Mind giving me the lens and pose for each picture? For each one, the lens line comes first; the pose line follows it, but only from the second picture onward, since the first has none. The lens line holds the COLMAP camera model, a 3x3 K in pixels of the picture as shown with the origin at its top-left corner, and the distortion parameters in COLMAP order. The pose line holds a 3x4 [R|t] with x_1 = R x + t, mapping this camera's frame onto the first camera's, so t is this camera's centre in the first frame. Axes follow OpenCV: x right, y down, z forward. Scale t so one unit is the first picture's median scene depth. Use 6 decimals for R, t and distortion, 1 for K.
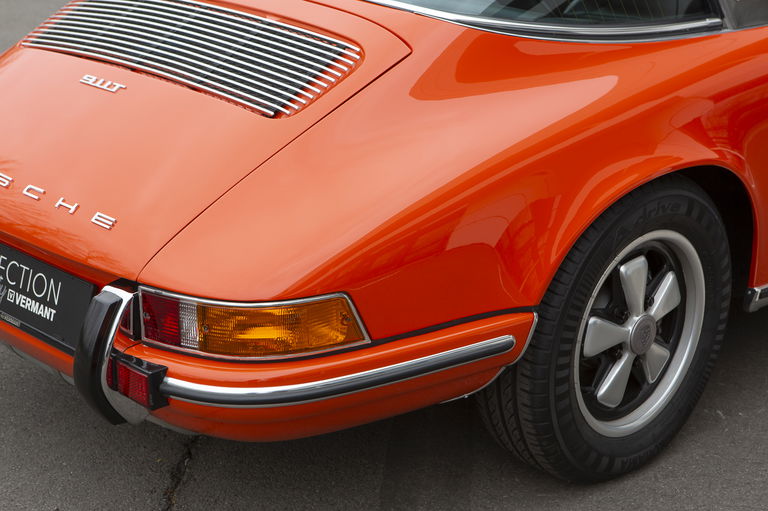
lens RADIAL K [[1426.7, 0, 384.0], [0, 1426.7, 255.5], [0, 0, 1]] dist [0.128935, -0.034741]
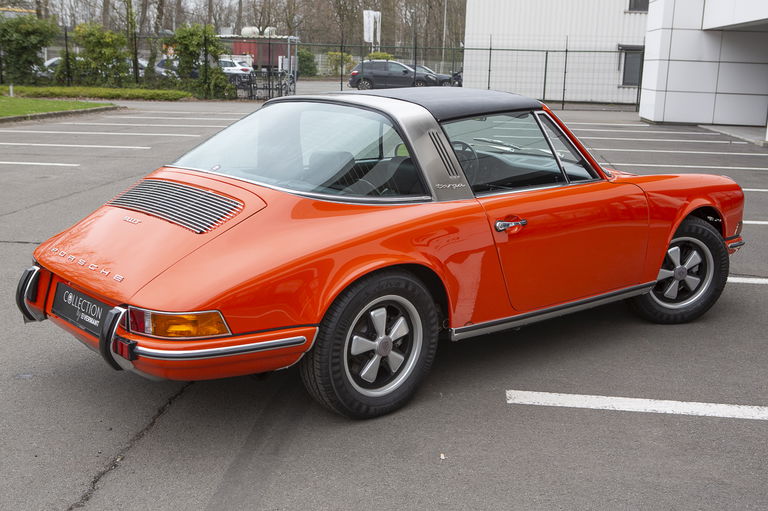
lens RADIAL K [[933.9, 0, 353.3], [0, 933.9, 255.3], [0, 0, 1]] dist [-0.030641, -0.018003]
pose [[0.997399, 0.020726, -0.069040, 0.247793], [-0.029057, 0.992111, -0.121945, 0.099385], [0.065968, 0.123634, 0.990133, -0.376303]]
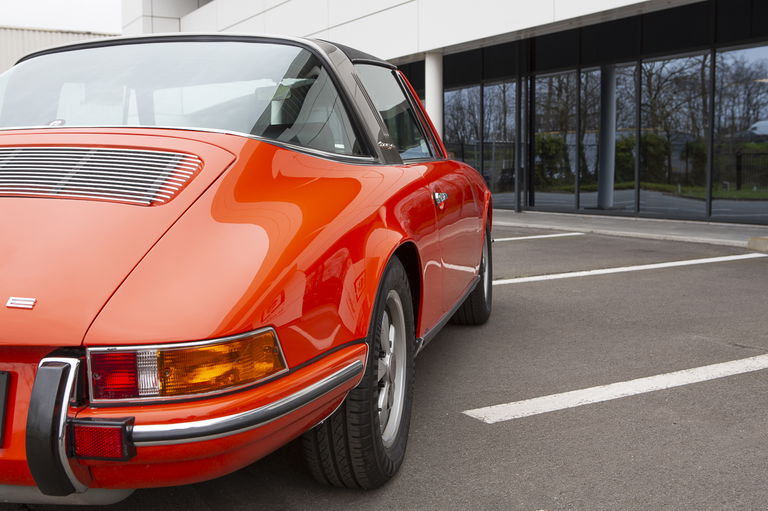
lens RADIAL K [[884.4, 0, 384.3], [0, 884.4, 238.1], [0, 0, 1]] dist [-0.053204, 0.060715]
pose [[0.829893, -0.073993, 0.552995, -0.307008], [0.205836, 0.961851, -0.180204, 0.094136], [-0.518565, 0.263376, 0.813464, 0.310935]]
